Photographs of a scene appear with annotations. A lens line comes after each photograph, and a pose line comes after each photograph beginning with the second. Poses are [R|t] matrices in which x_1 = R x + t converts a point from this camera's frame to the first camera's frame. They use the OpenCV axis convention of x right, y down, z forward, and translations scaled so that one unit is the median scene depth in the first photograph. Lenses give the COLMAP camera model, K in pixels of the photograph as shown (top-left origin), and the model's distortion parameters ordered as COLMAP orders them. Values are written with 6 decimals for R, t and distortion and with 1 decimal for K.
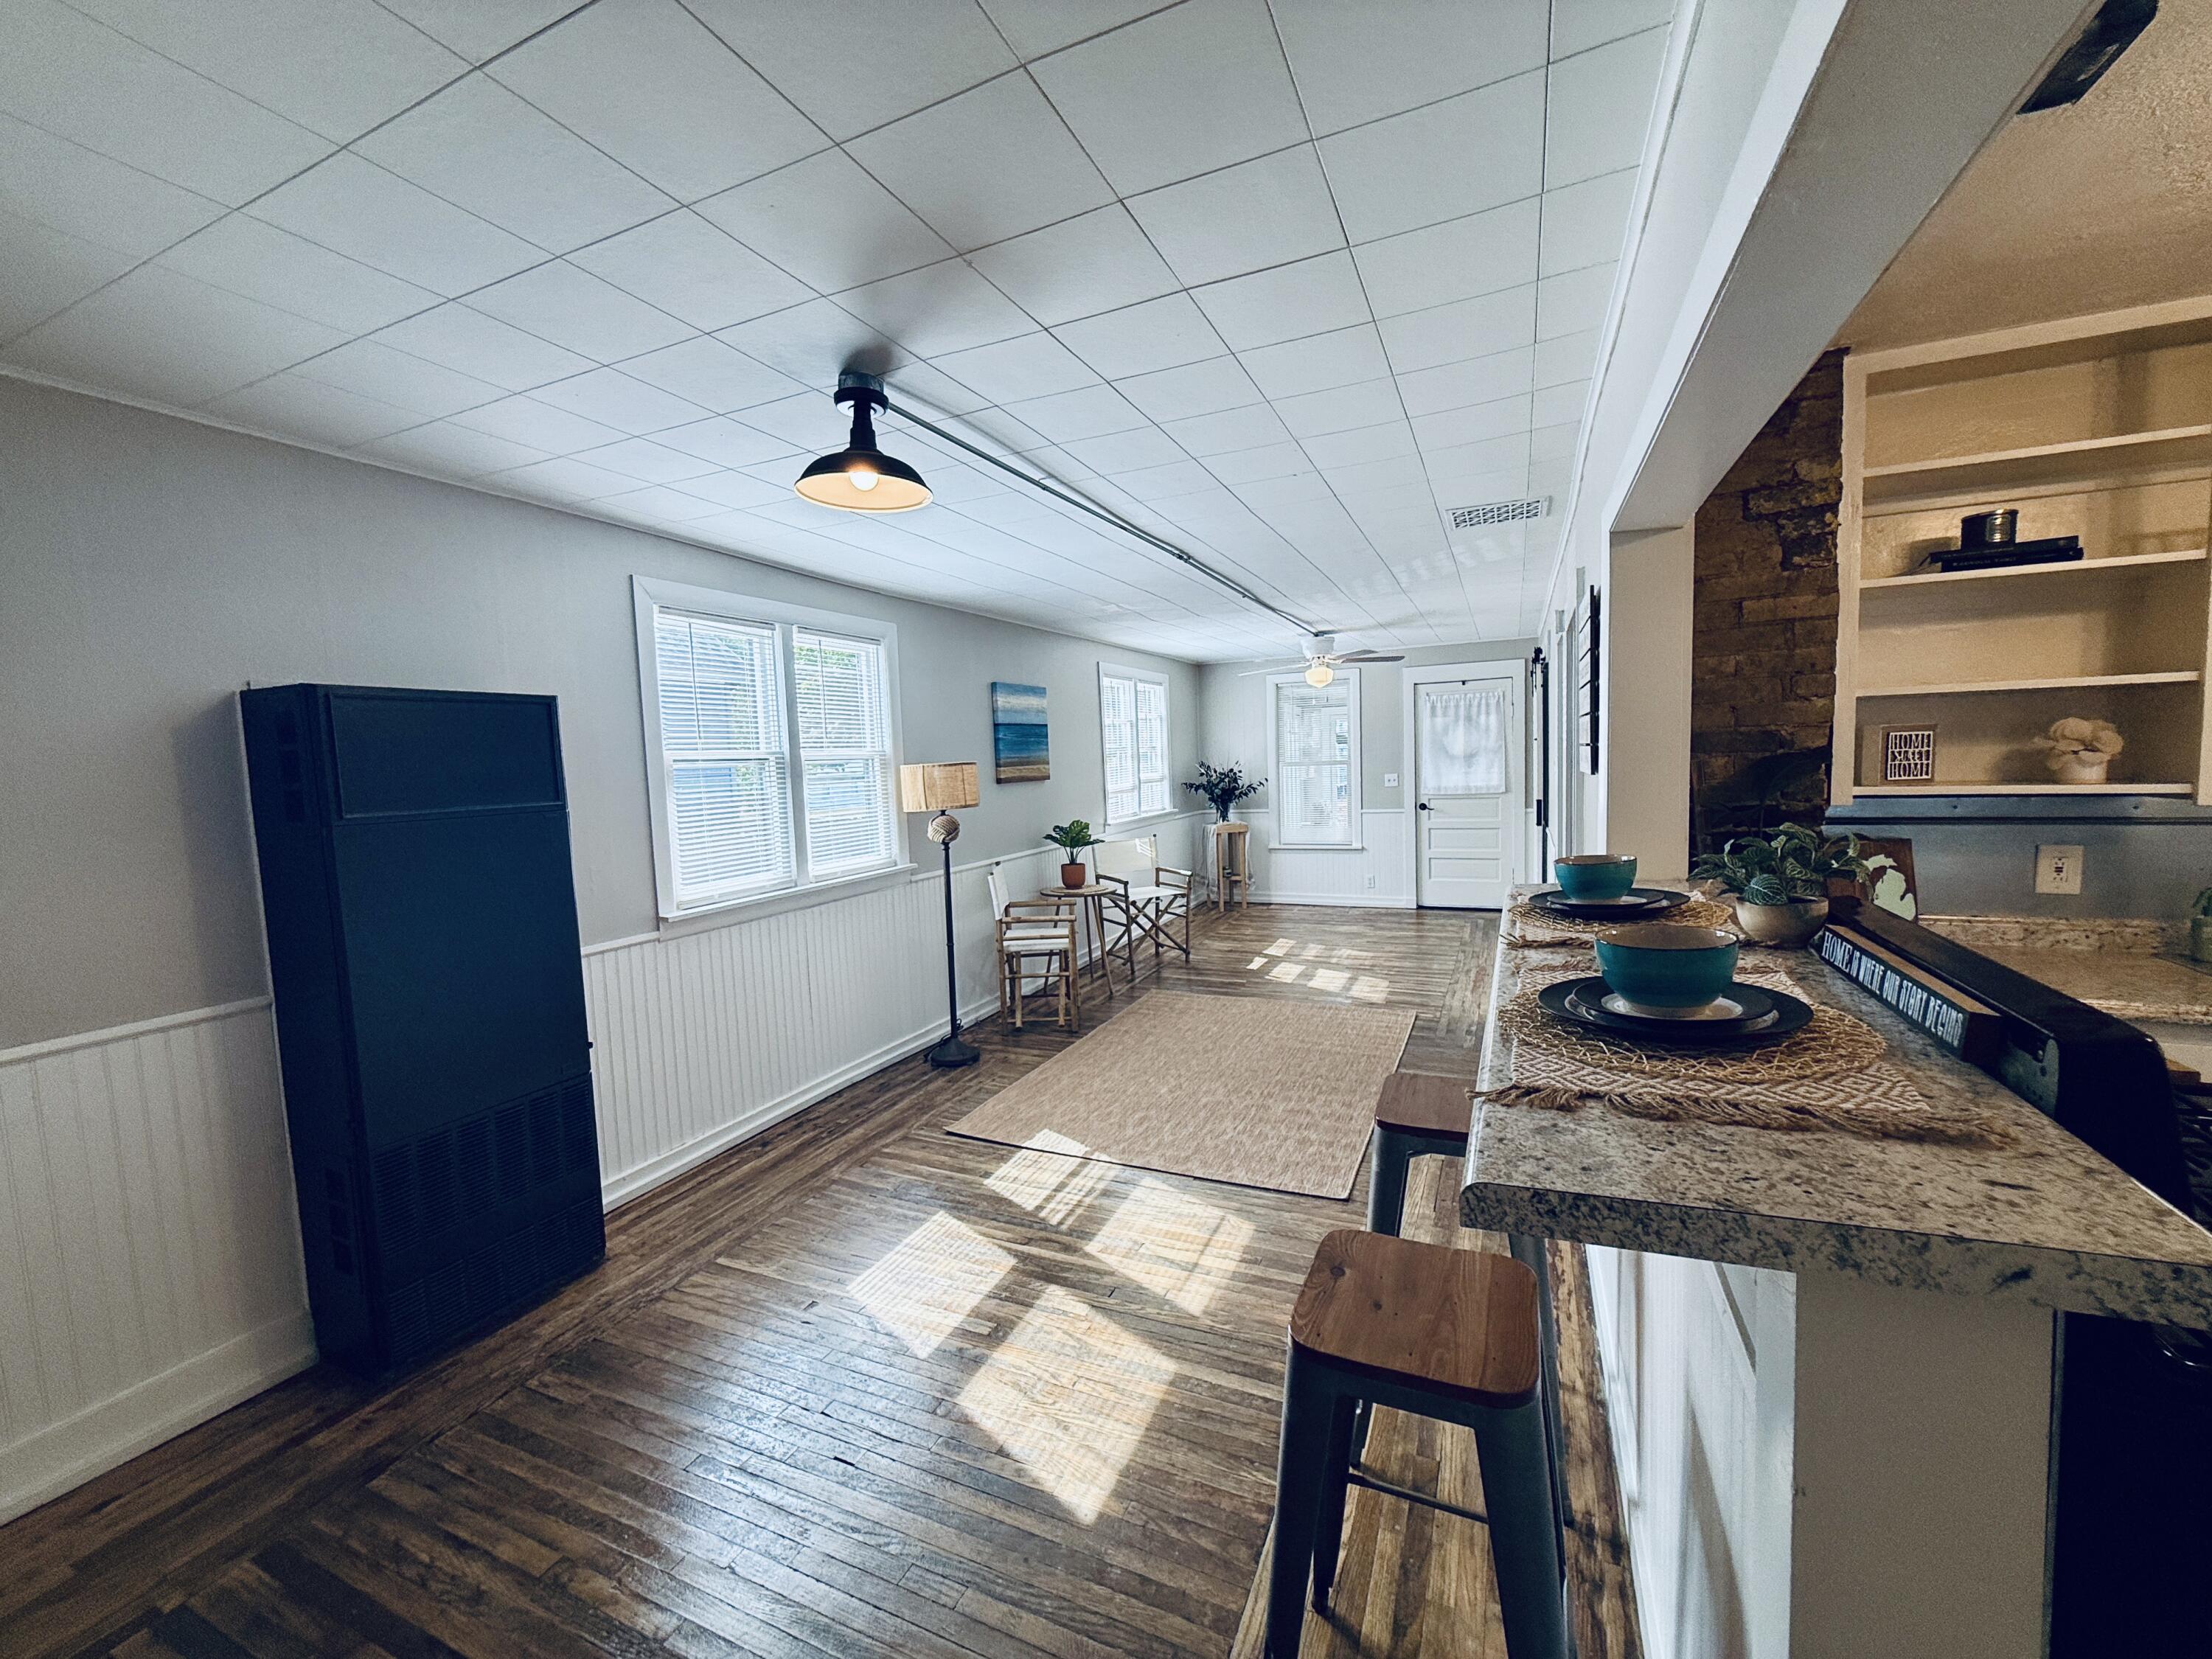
lens RADIAL K [[876.5, 0, 1120.6], [0, 876.5, 827.8], [0, 0, 1]] dist [0.000792, -0.000897]
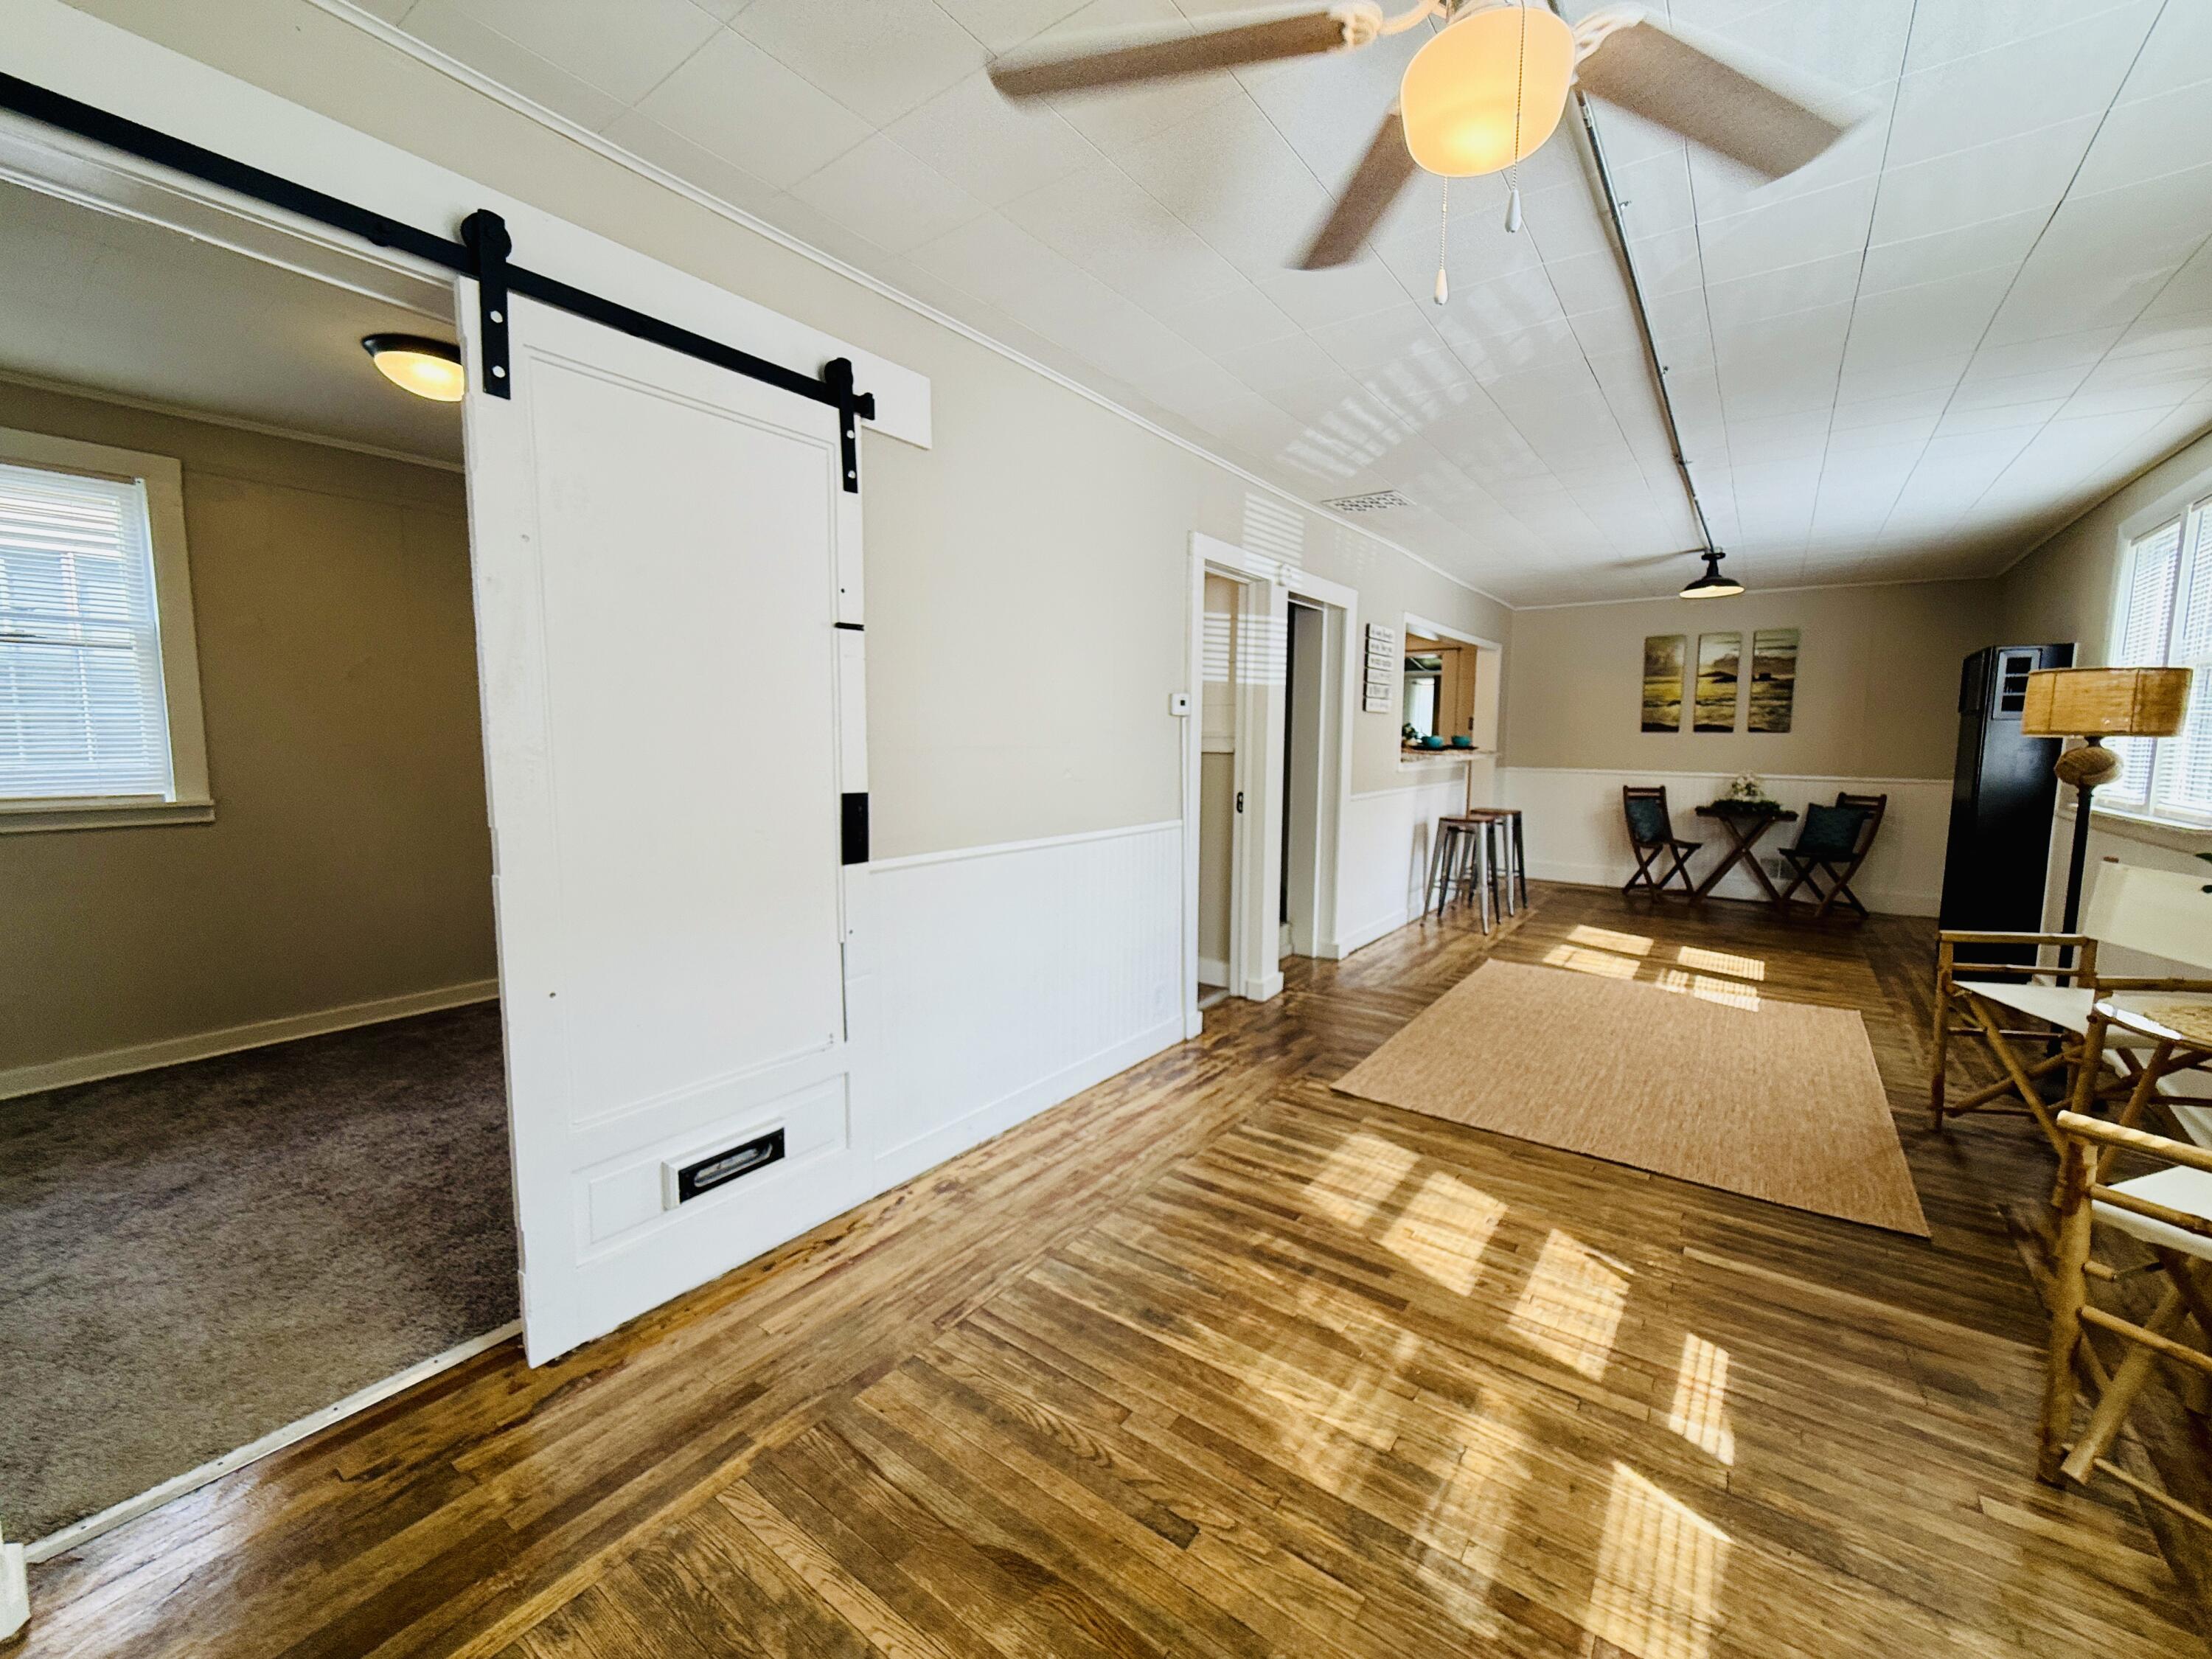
lens RADIAL K [[876.5, 0, 1111.8], [0, 876.5, 828.1], [0, 0, 1]] dist [0.000792, -0.000897]
pose [[-0.974317, 0.007806, 0.225043, 0.774893], [0.048599, 0.983136, 0.176303, -0.220420], [-0.219872, 0.182712, -0.958266, 3.628965]]
